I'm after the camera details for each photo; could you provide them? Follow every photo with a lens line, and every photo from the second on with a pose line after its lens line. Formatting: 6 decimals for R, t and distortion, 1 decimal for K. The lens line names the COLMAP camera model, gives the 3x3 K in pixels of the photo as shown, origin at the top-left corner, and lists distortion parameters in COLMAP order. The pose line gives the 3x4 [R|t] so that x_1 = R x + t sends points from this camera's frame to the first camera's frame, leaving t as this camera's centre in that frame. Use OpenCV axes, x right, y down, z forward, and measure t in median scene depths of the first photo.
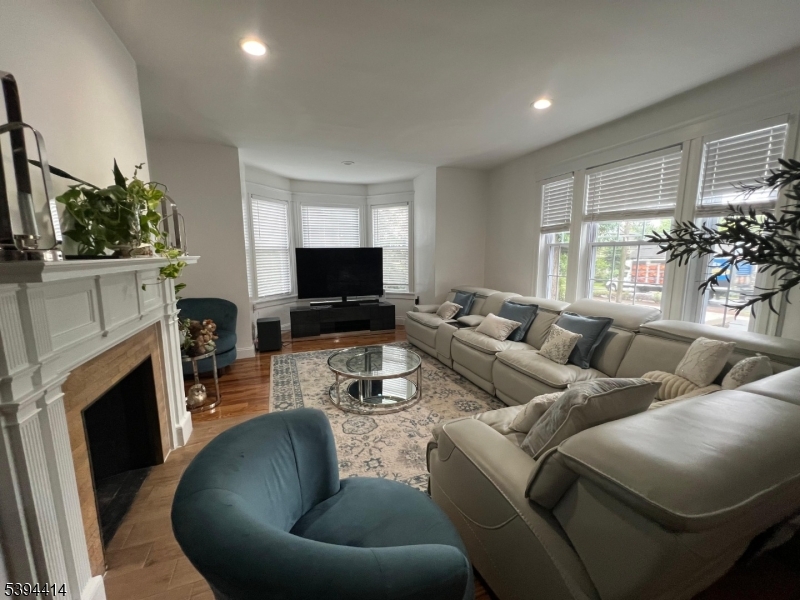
lens RADIAL K [[320.4, 0, 396.7], [0, 320.4, 301.3], [0, 0, 1]] dist [-0.001636, -0.000175]
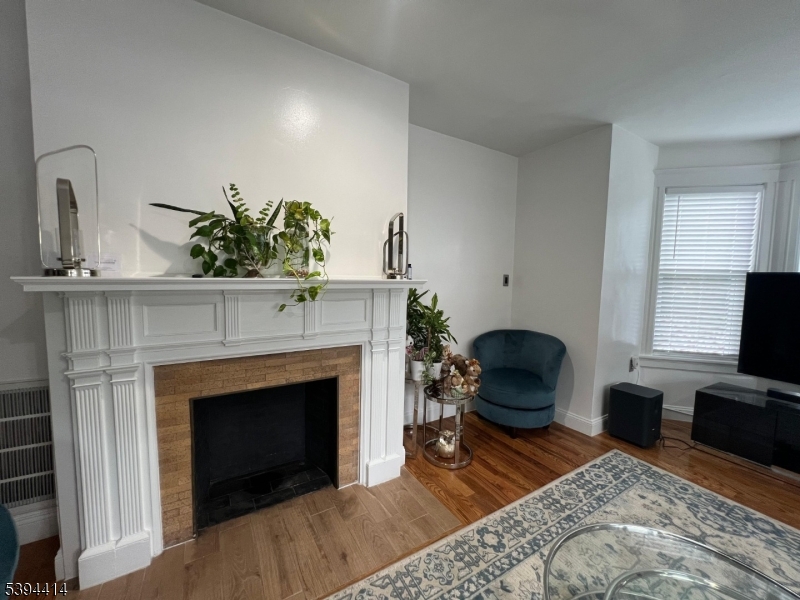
lens RADIAL K [[320.4, 0, 399.3], [0, 320.4, 297.5], [0, 0, 1]] dist [-0.001636, -0.000175]
pose [[0.177014, 0.085234, -0.980511, 0.138221], [-0.169362, 0.984020, 0.054963, -0.101398], [0.969527, 0.156332, 0.188621, 0.613965]]
